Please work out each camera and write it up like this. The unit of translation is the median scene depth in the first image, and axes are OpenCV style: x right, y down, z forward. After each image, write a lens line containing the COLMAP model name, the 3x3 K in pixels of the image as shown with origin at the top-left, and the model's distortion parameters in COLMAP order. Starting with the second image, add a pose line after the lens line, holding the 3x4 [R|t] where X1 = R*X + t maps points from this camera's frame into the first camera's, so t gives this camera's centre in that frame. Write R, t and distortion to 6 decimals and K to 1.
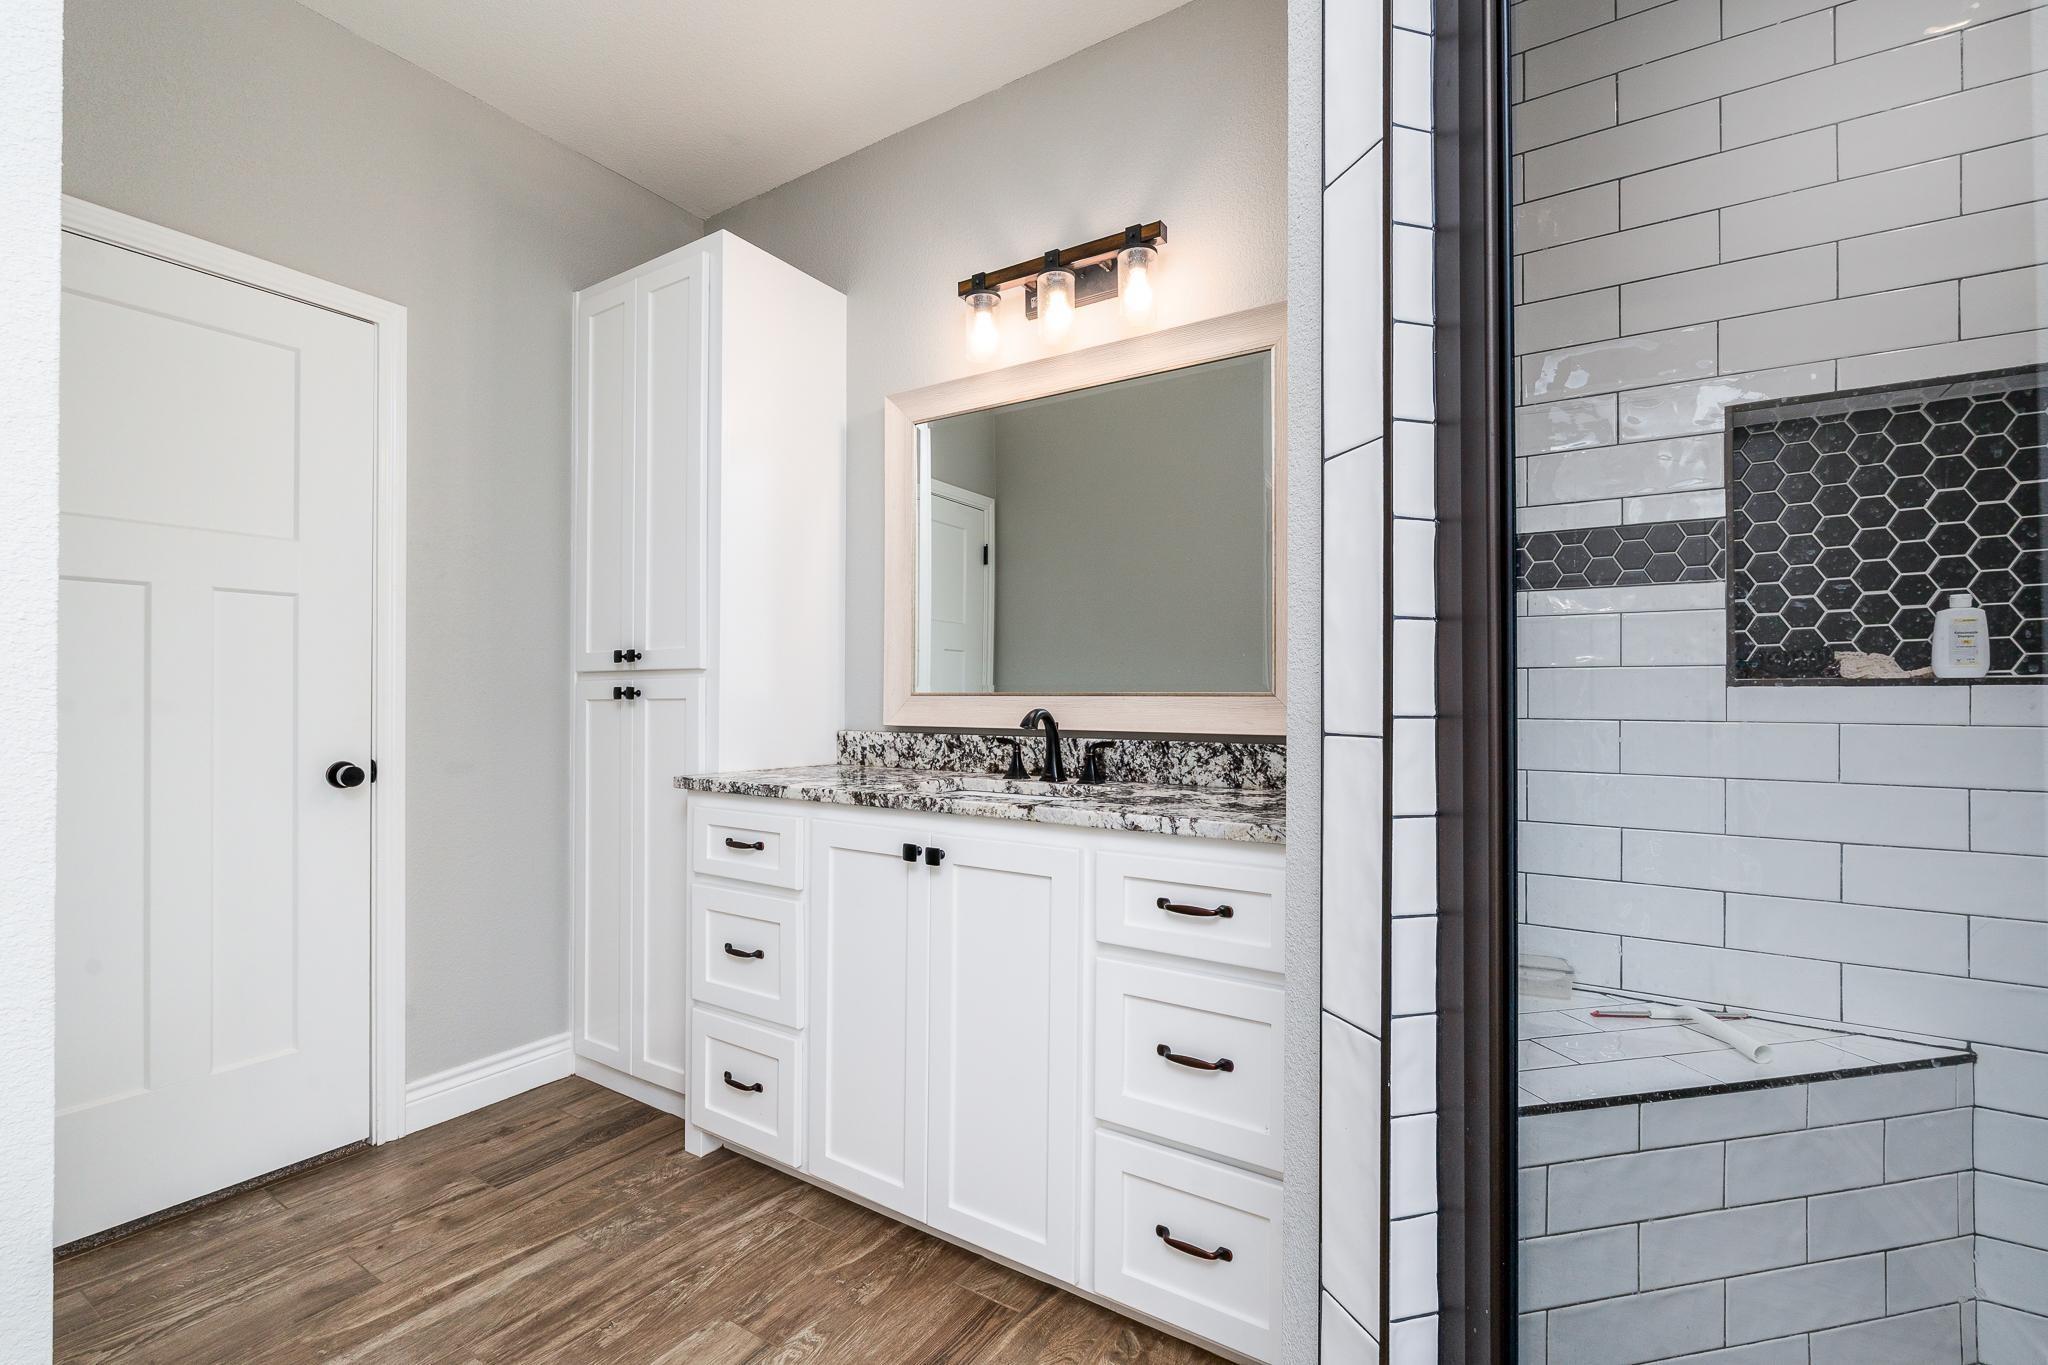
lens RADIAL K [[913.1, 0, 1018.9], [0, 913.1, 694.6], [0, 0, 1]] dist [-0.002091, 0.000018]
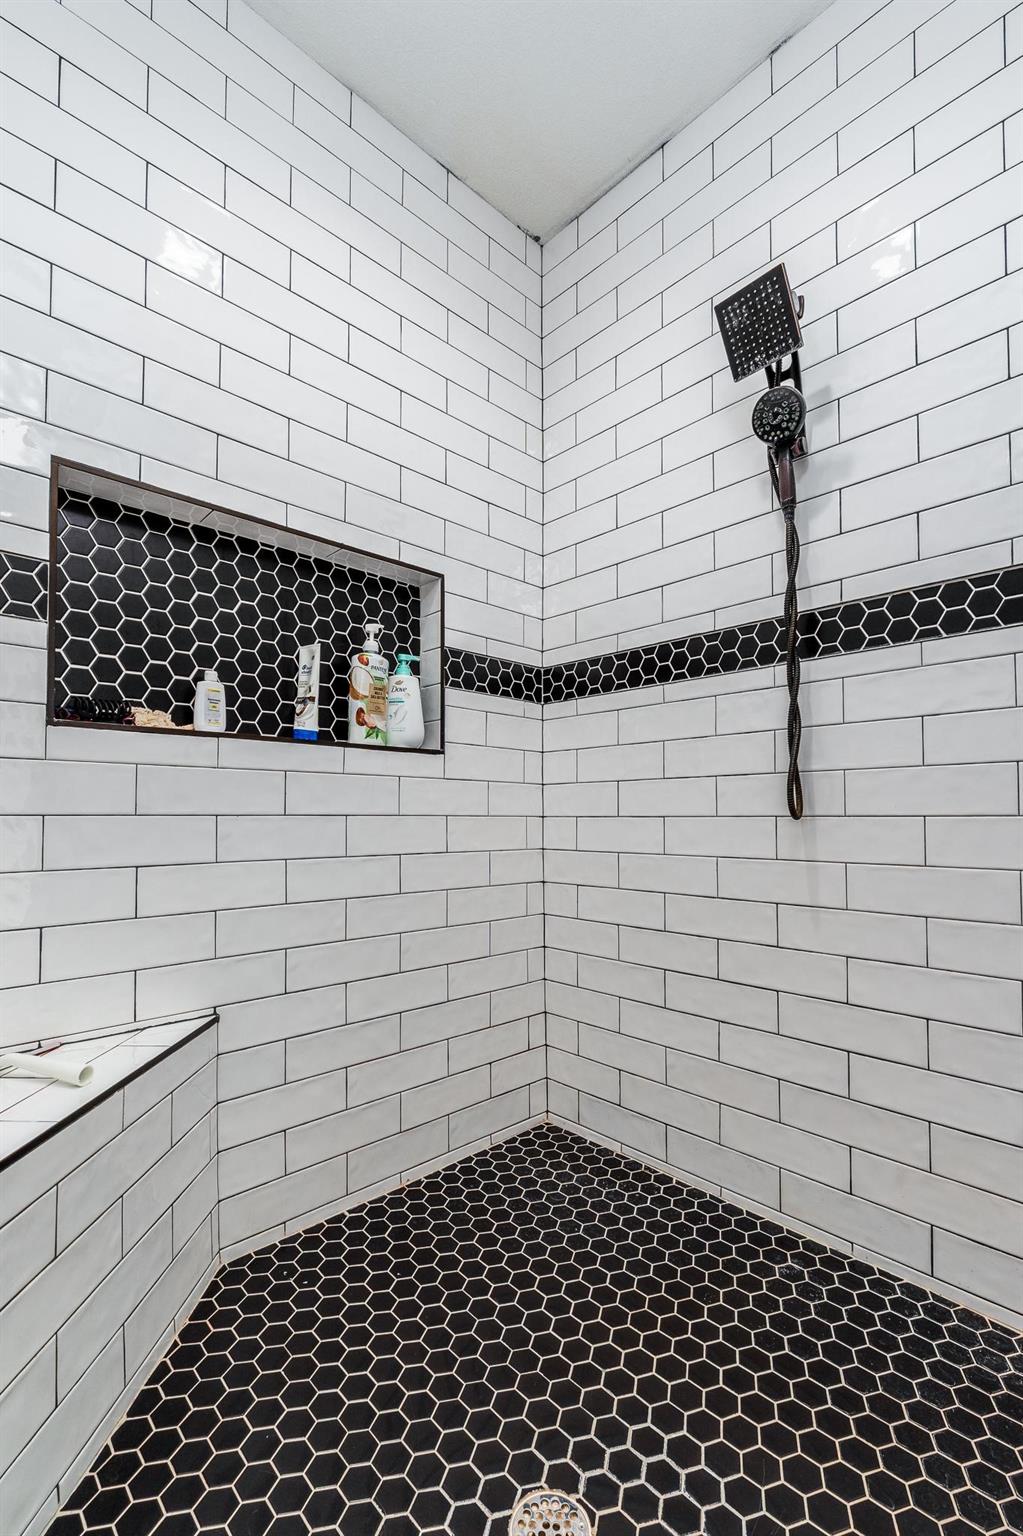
lens RADIAL K [[684.8, 0, 513.1], [0, 684.8, 786.6], [0, 0, 1]] dist [-0.002091, 0.000018]
pose [[0.238518, 0.033314, 0.970566, 0.165080], [0.003938, 0.999370, -0.035271, 0.093233], [-0.971130, 0.012235, 0.238237, 0.322828]]
